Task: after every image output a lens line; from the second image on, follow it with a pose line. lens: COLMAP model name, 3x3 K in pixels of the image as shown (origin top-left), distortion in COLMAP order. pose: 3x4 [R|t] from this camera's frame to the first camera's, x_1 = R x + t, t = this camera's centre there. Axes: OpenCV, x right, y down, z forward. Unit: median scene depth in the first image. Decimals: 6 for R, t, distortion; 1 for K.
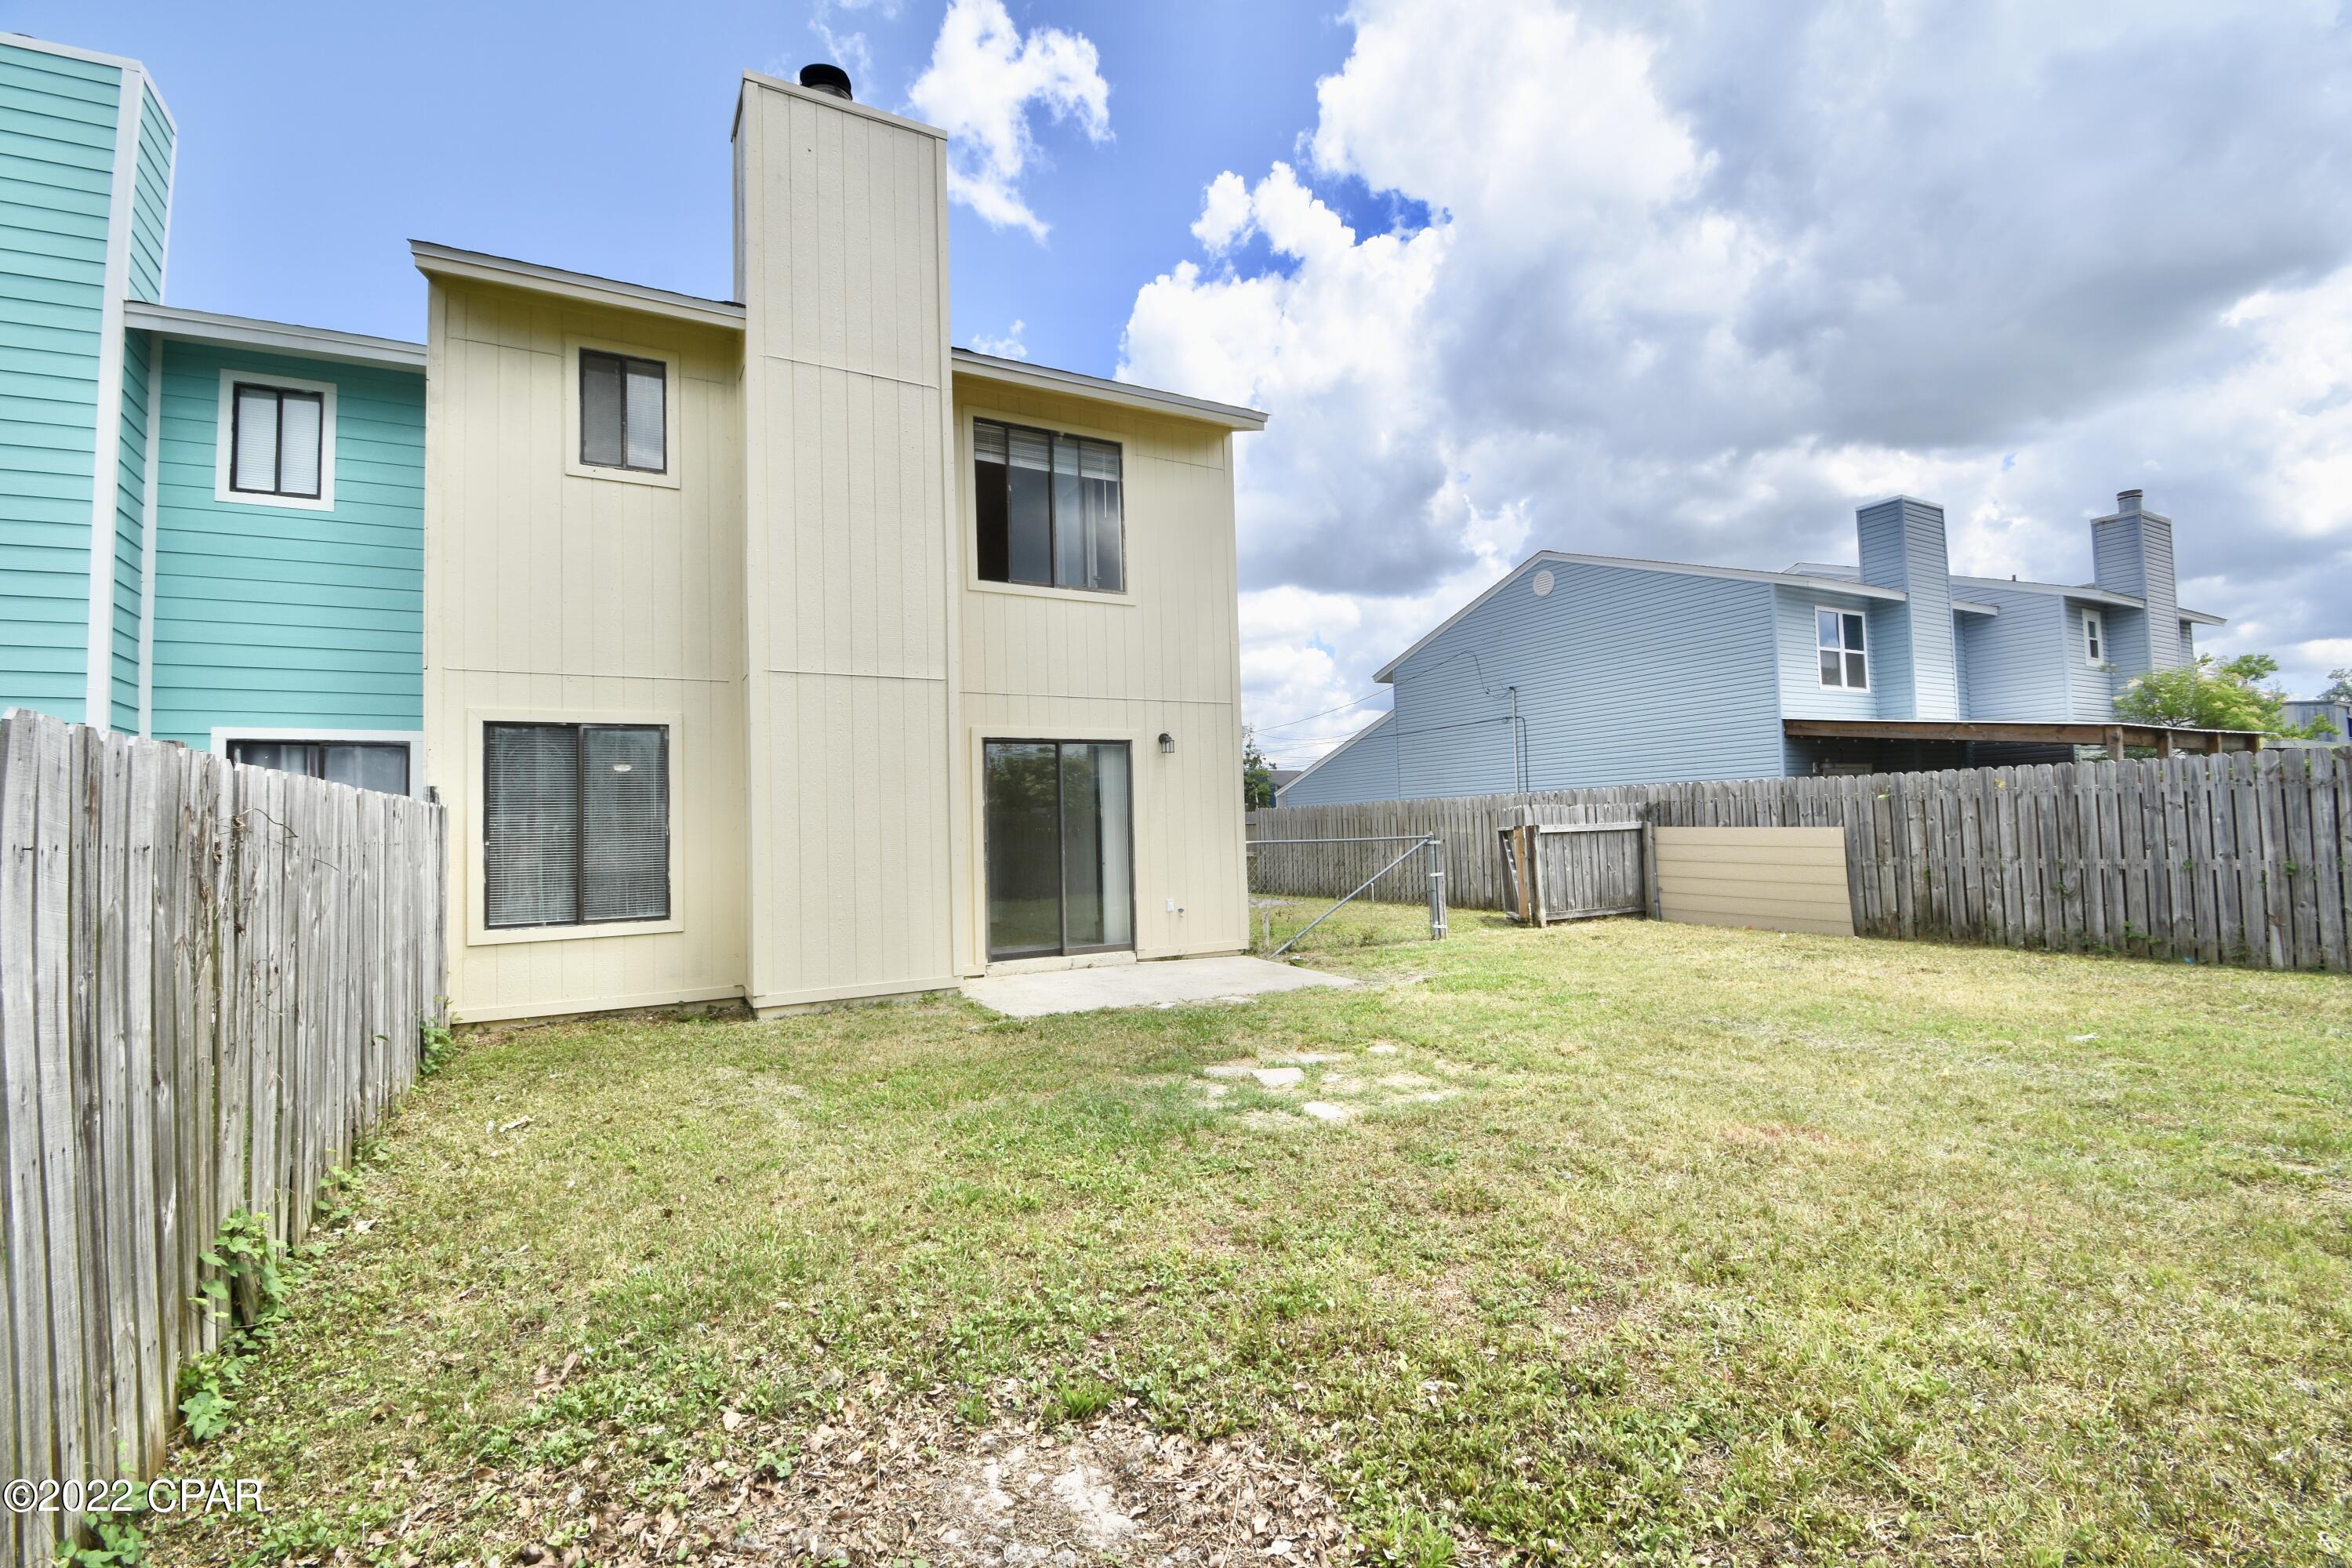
lens RADIAL K [[1031.0, 0, 1174.0], [0, 1031.0, 789.8], [0, 0, 1]] dist [0.020539, -0.025790]
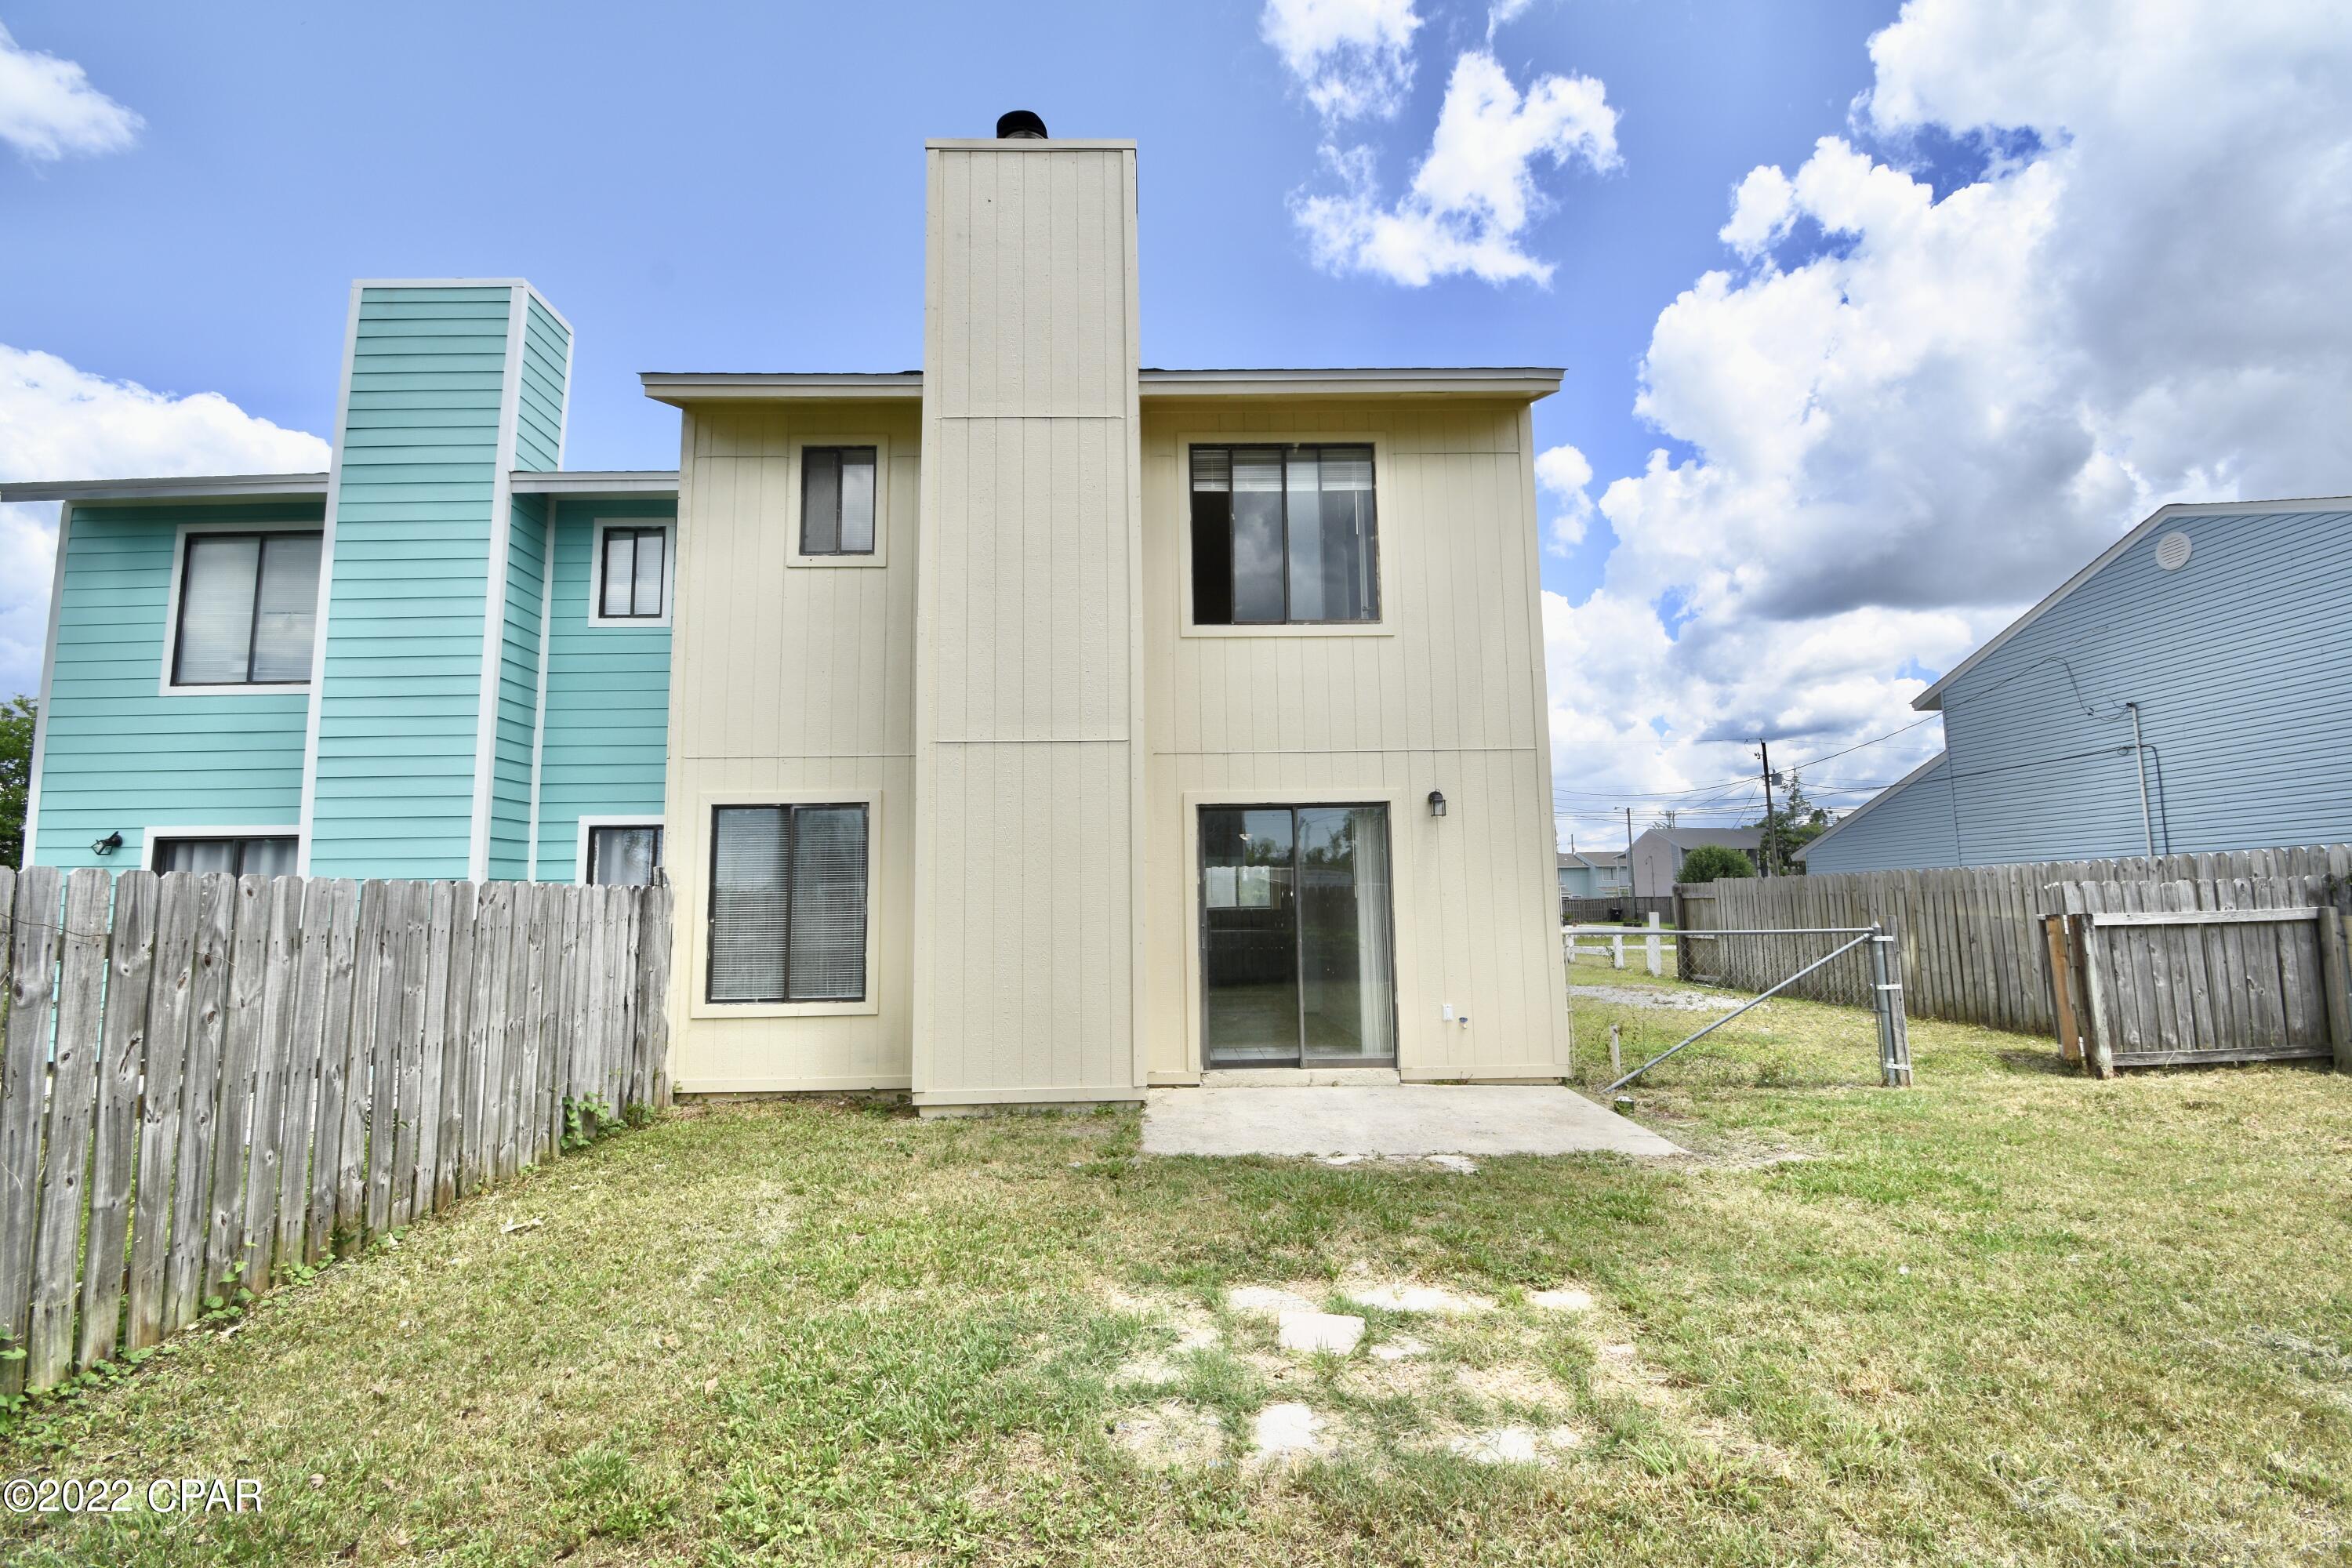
lens RADIAL K [[1031.0, 0, 1174.0], [0, 1031.0, 789.8], [0, 0, 1]] dist [0.020539, -0.025790]
pose [[0.884279, -0.036824, -0.465505, 0.214875], [0.008398, 0.997979, -0.062994, -0.009374], [0.466883, 0.051795, 0.882801, 0.246076]]
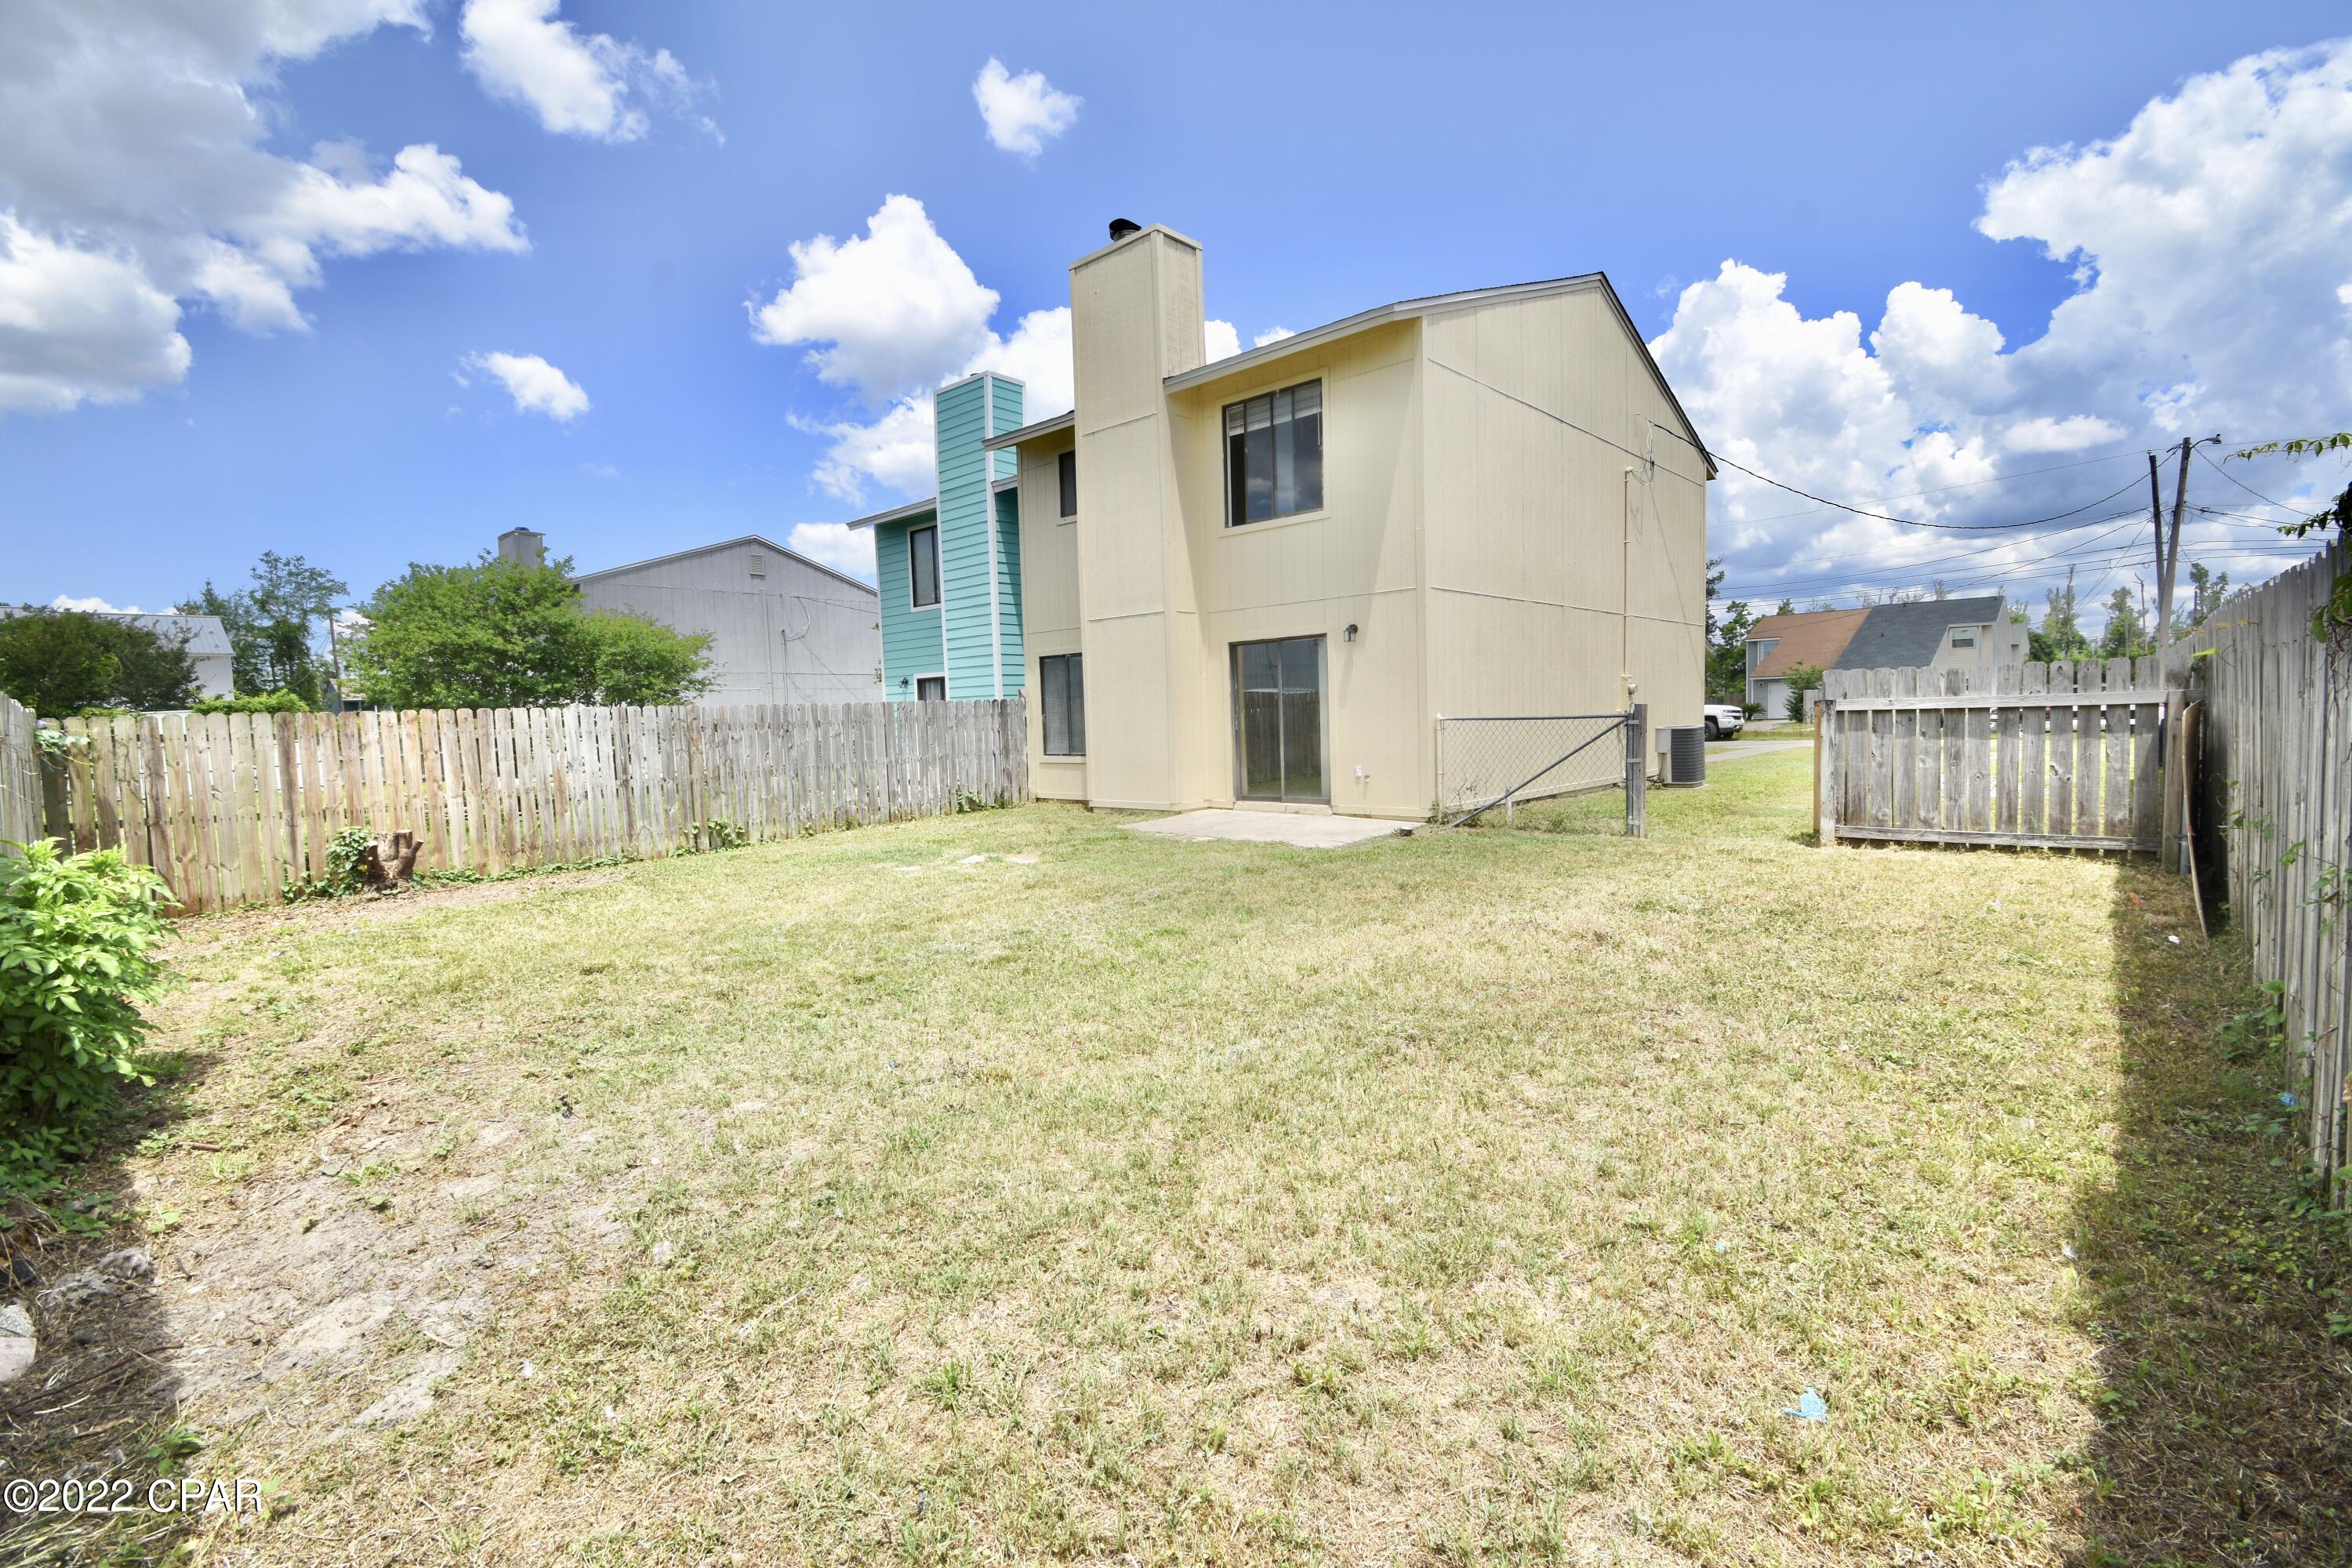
lens RADIAL K [[1031.0, 0, 1174.0], [0, 1031.0, 789.8], [0, 0, 1]] dist [0.020539, -0.025790]
pose [[0.314532, 0.089327, -0.945034, 1.232502], [0.062791, 0.991424, 0.114610, -0.018522], [0.947168, -0.095389, 0.306226, 0.514232]]
